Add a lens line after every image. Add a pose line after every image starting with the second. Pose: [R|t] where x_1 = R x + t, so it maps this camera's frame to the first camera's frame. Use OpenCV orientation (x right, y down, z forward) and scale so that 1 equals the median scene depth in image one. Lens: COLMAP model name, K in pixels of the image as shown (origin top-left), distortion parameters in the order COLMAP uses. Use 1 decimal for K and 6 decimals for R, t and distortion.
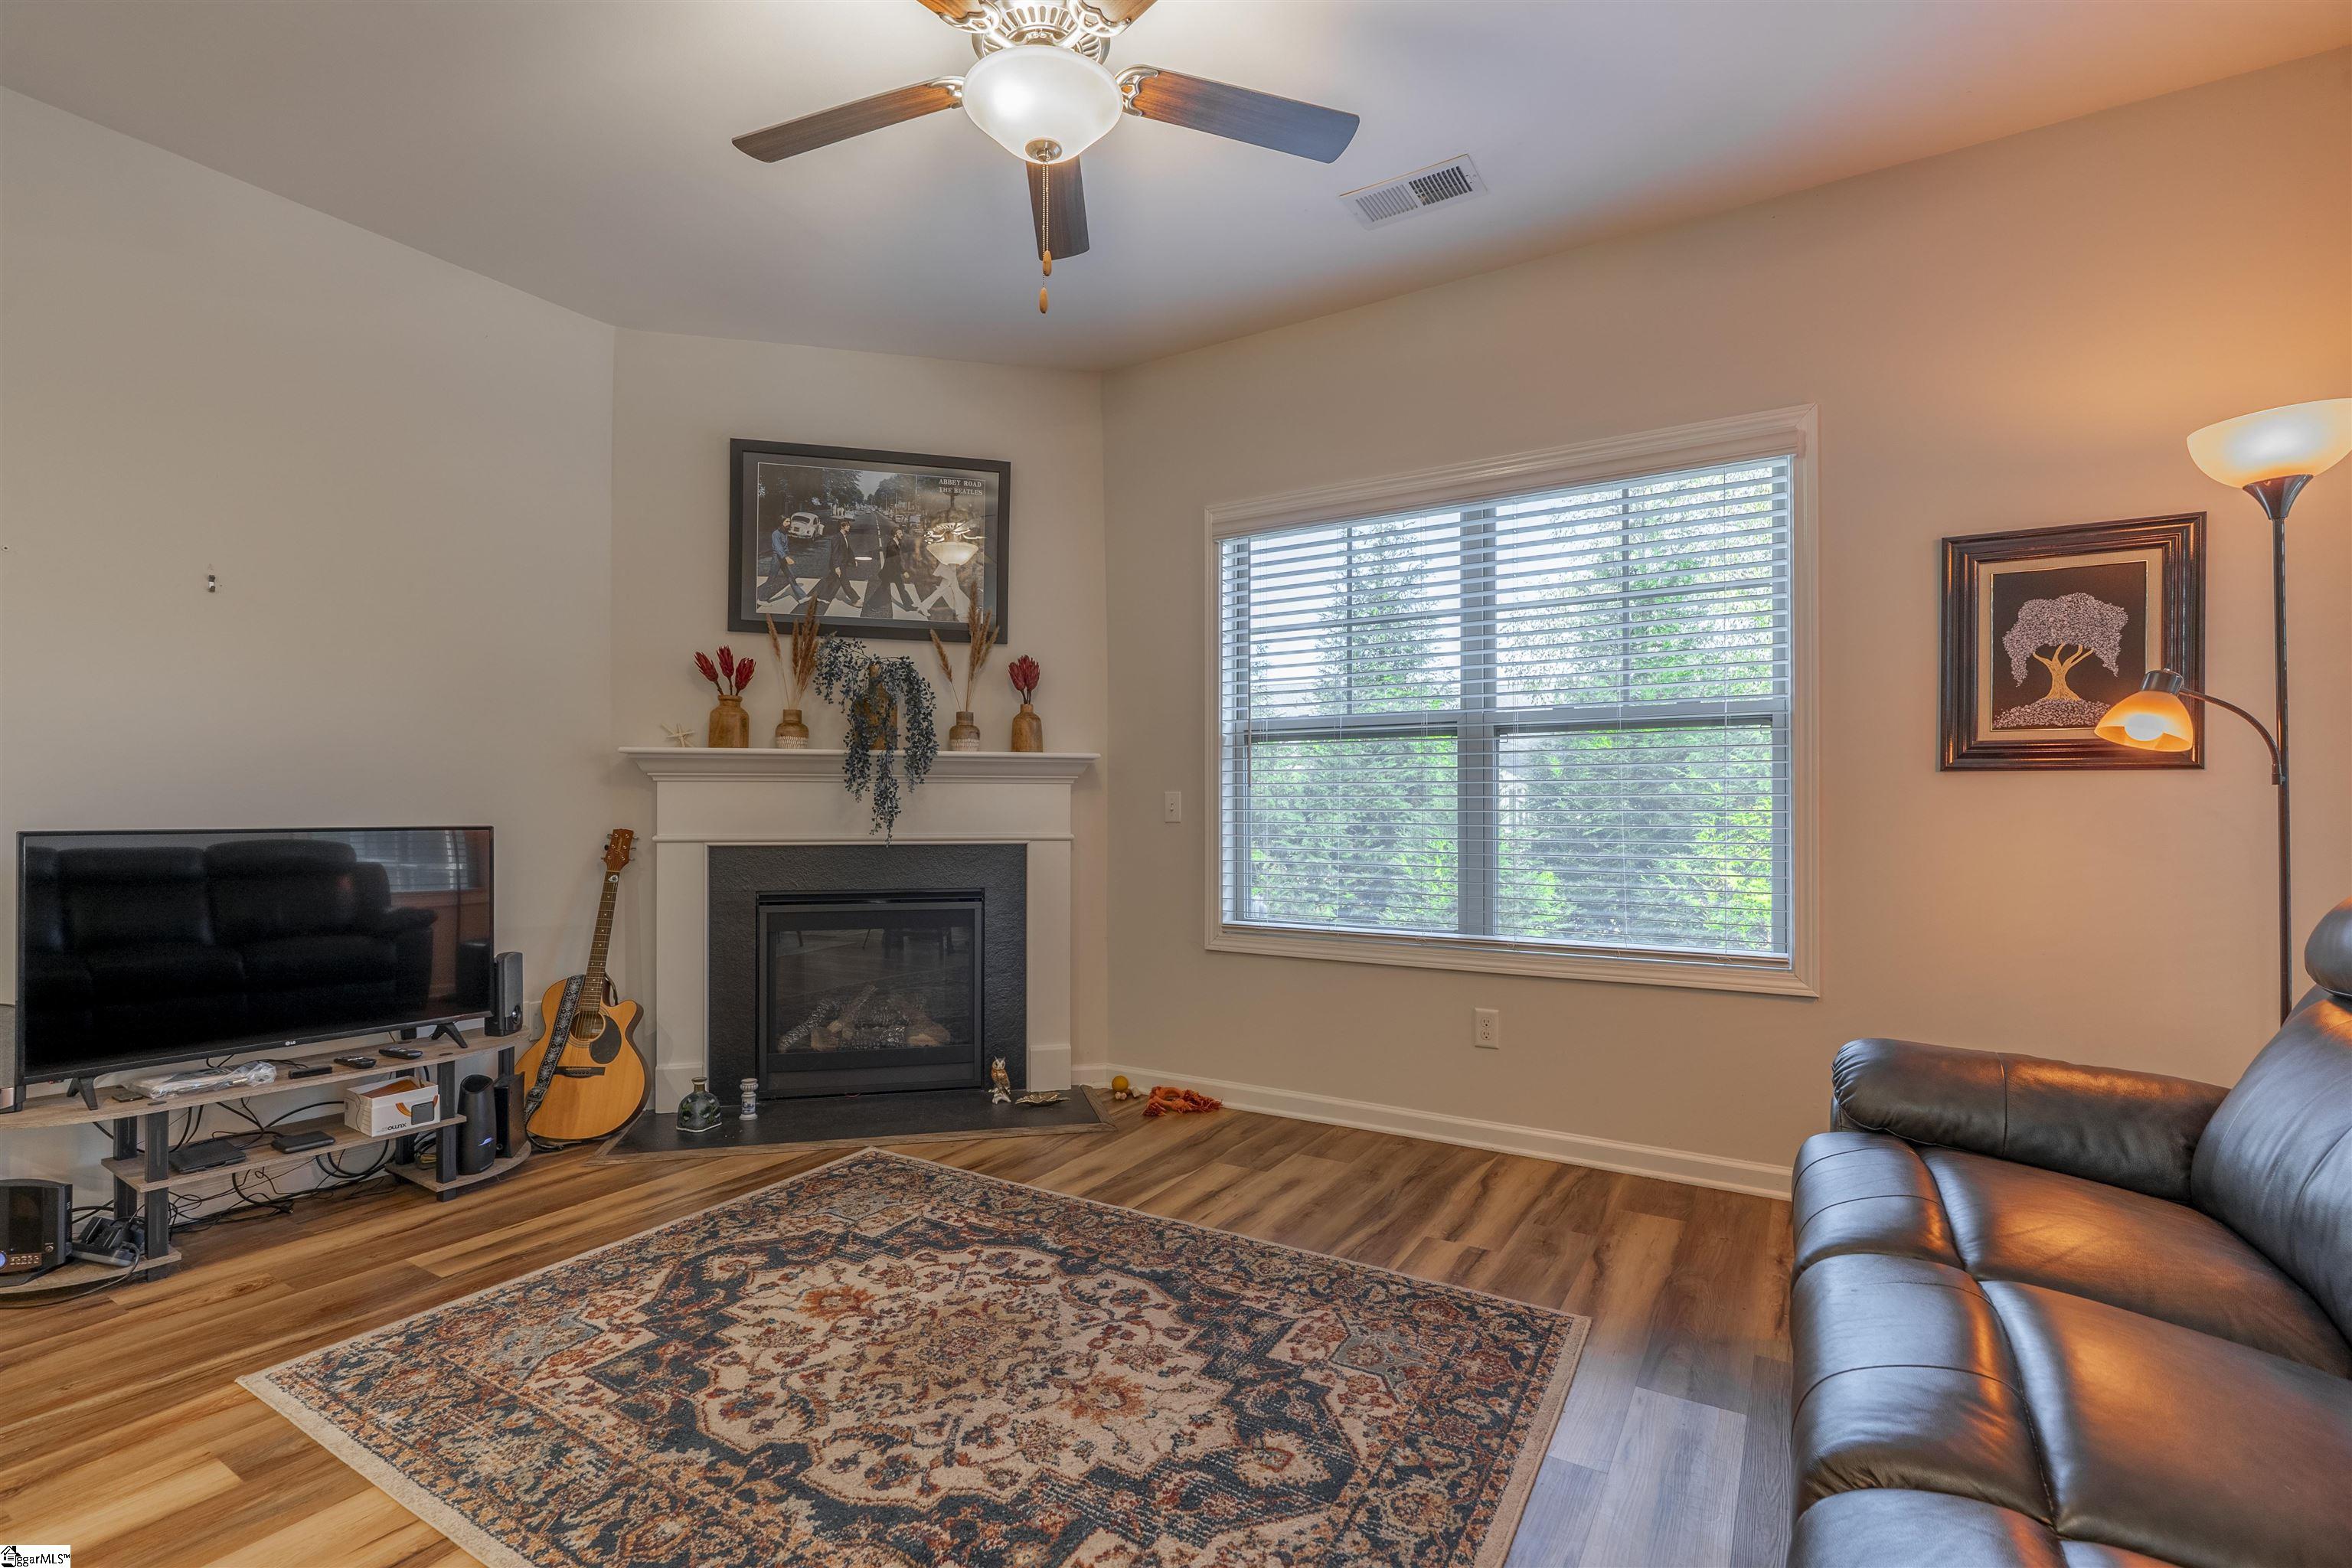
lens RADIAL K [[1061.8, 0, 1167.5], [0, 1061.8, 796.5], [0, 0, 1]] dist [-0.004520, 0.000188]
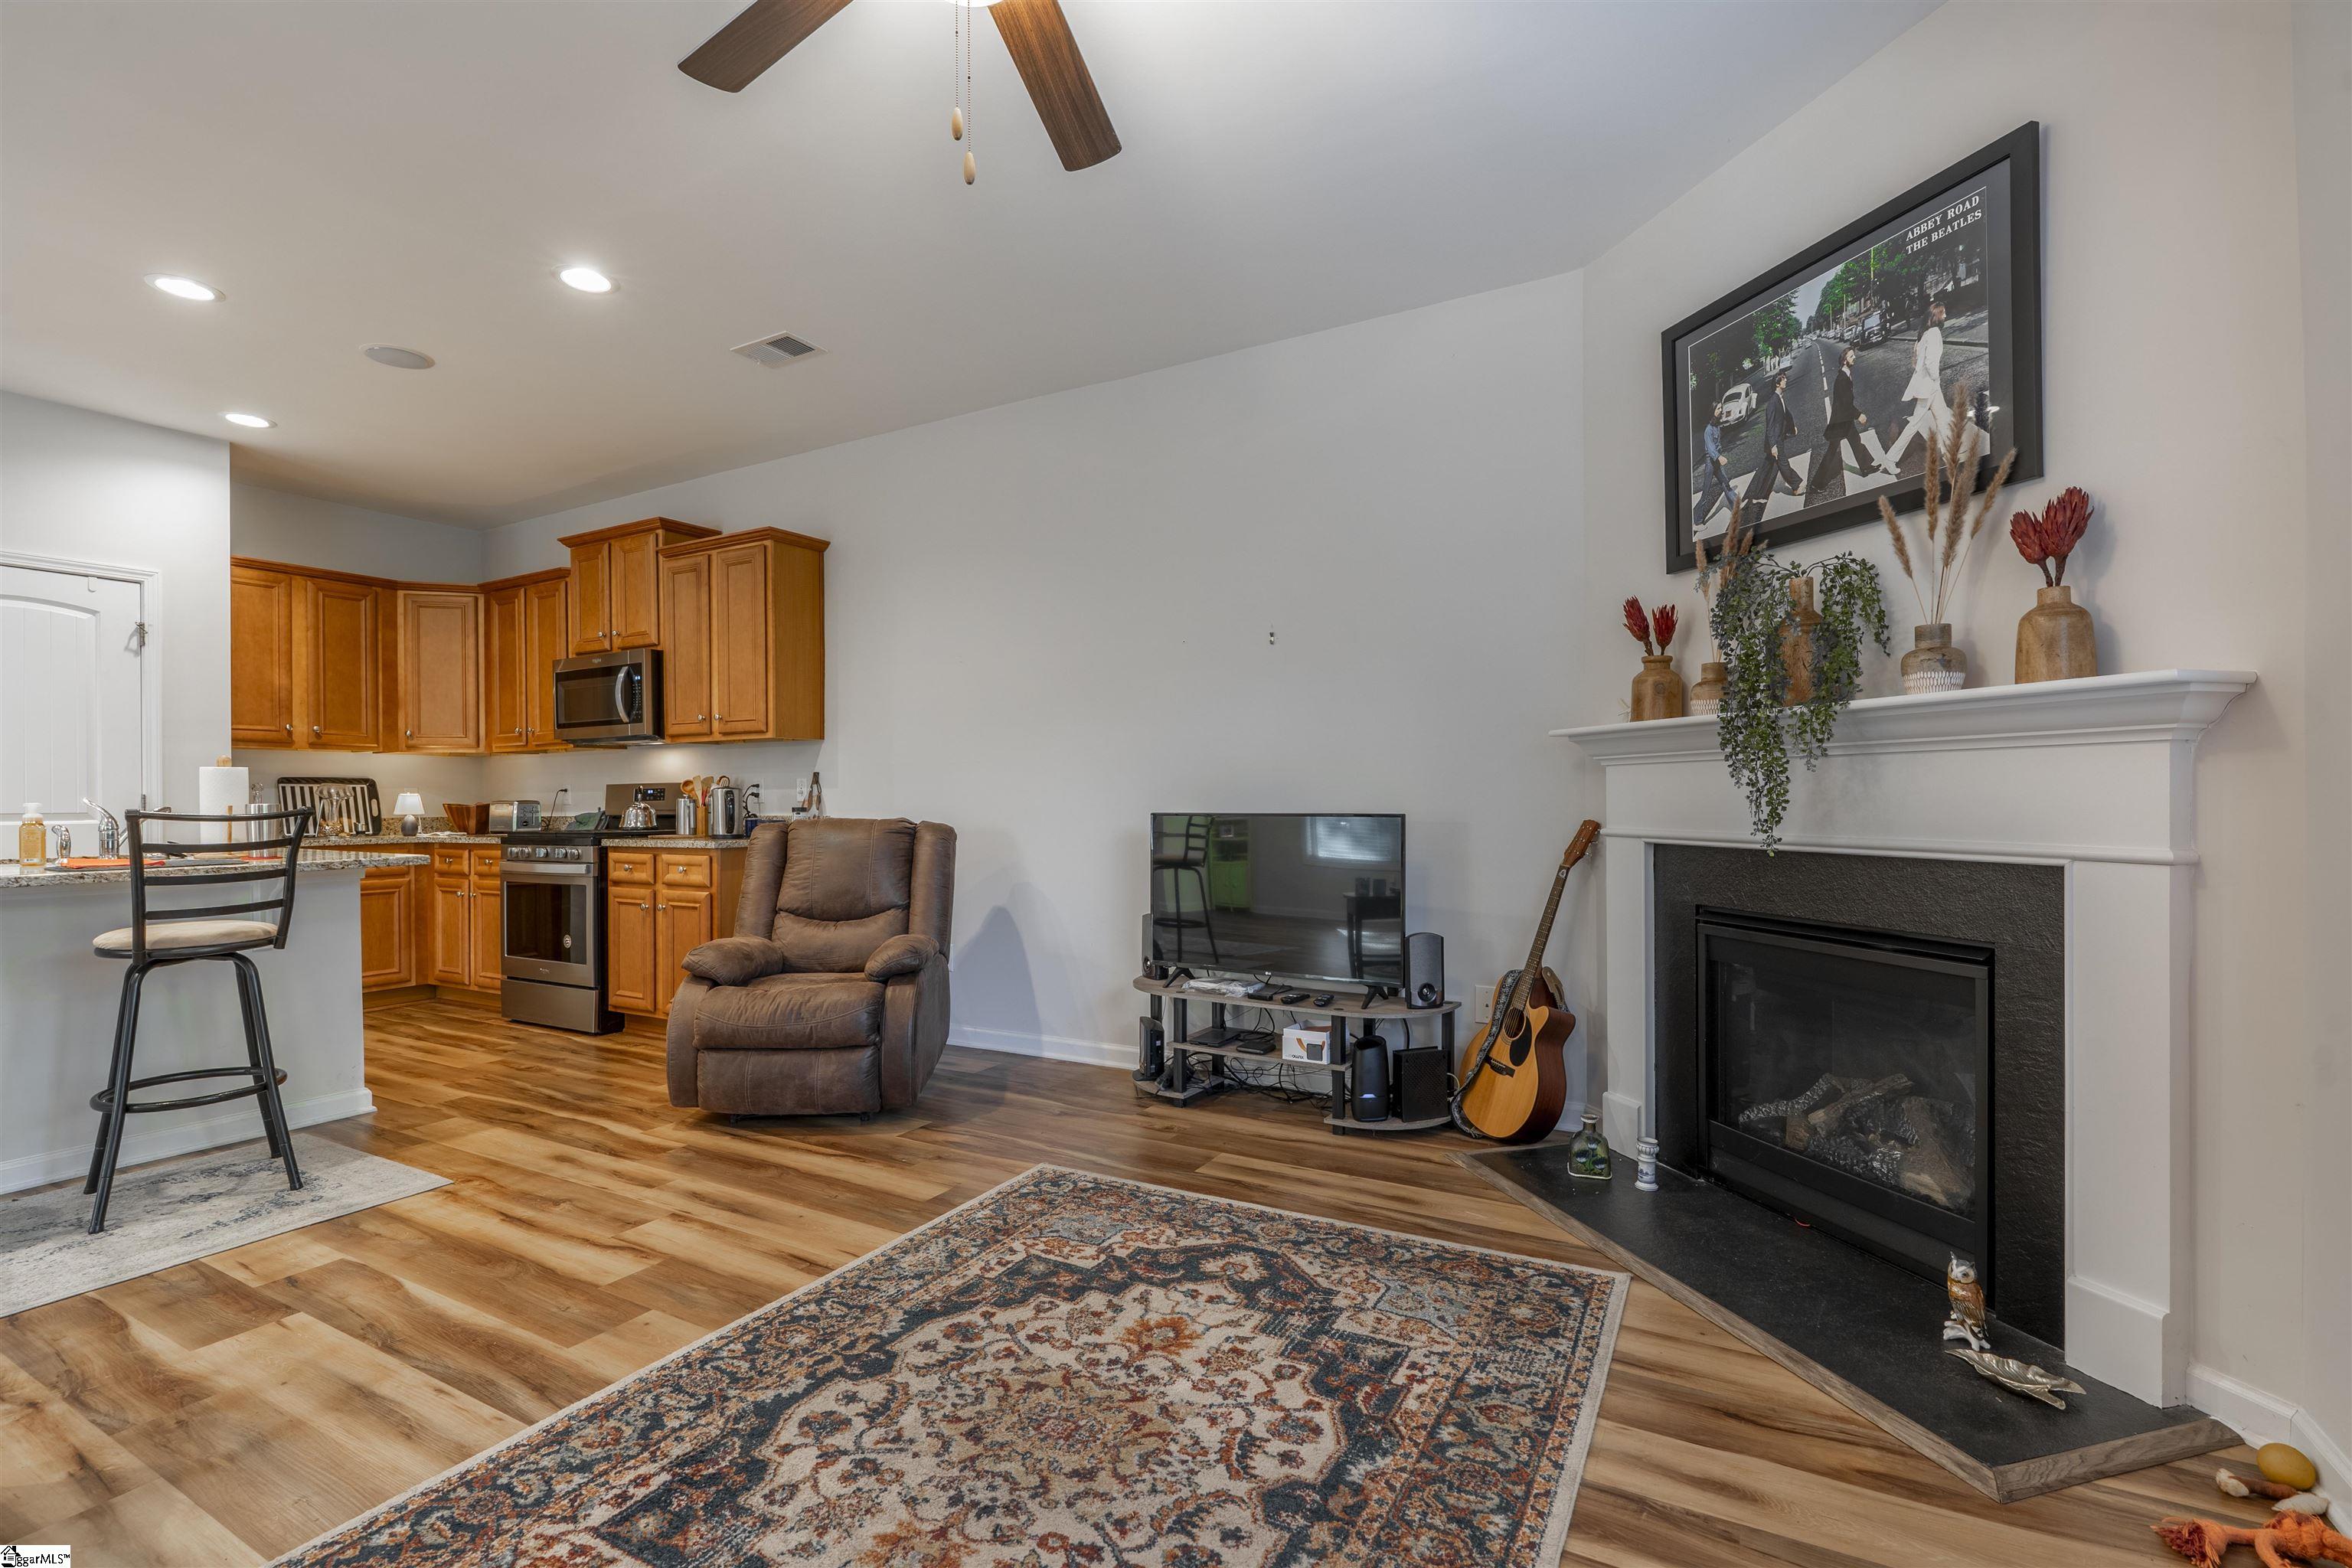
lens RADIAL K [[1061.8, 0, 1167.5], [0, 1061.8, 796.5], [0, 0, 1]] dist [-0.004520, 0.000188]
pose [[0.038681, -0.002248, -0.999249, 0.510395], [0.015738, 0.999875, -0.001640, 0.008738], [0.999128, -0.015662, 0.038712, 0.819699]]
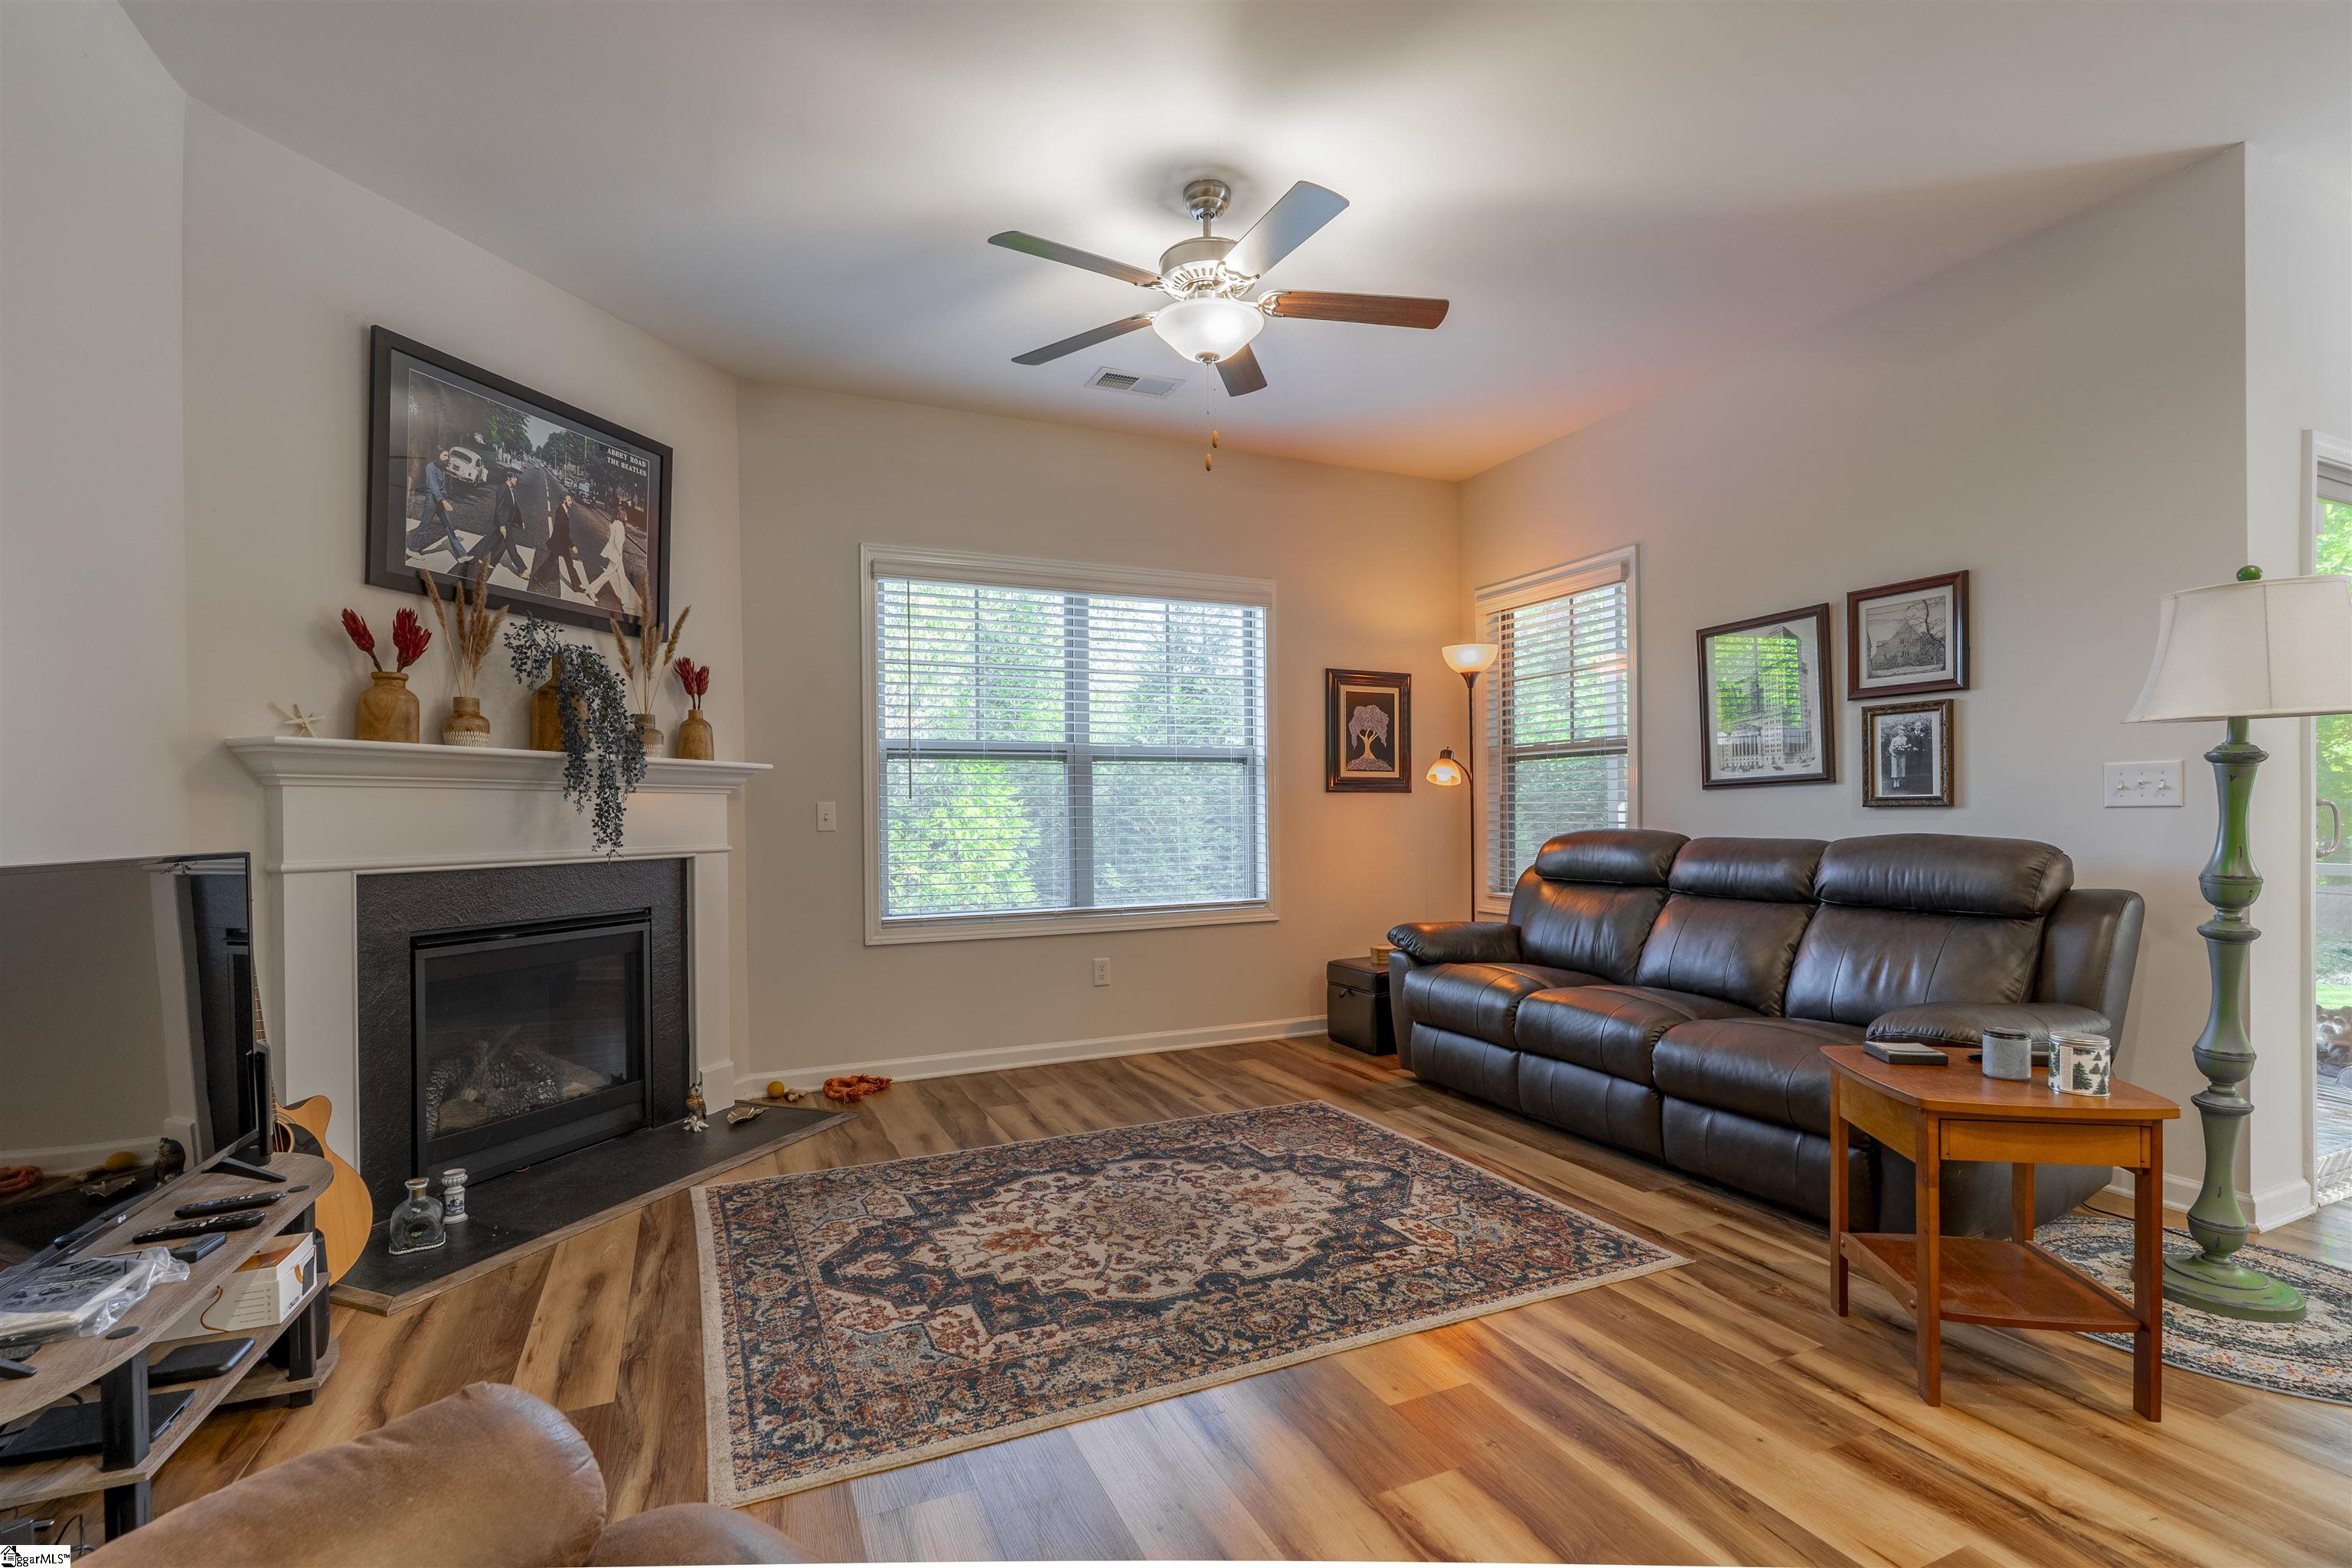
lens RADIAL K [[1055.7, 0, 1171.6], [0, 1055.7, 808.5], [0, 0, 1]] dist [-0.001480, 0.000022]
pose [[0.562523, -0.002911, 0.826776, -0.982550], [0.003300, 0.999994, 0.001276, 0.002041], [-0.826775, 0.002011, 0.562529, 0.172793]]
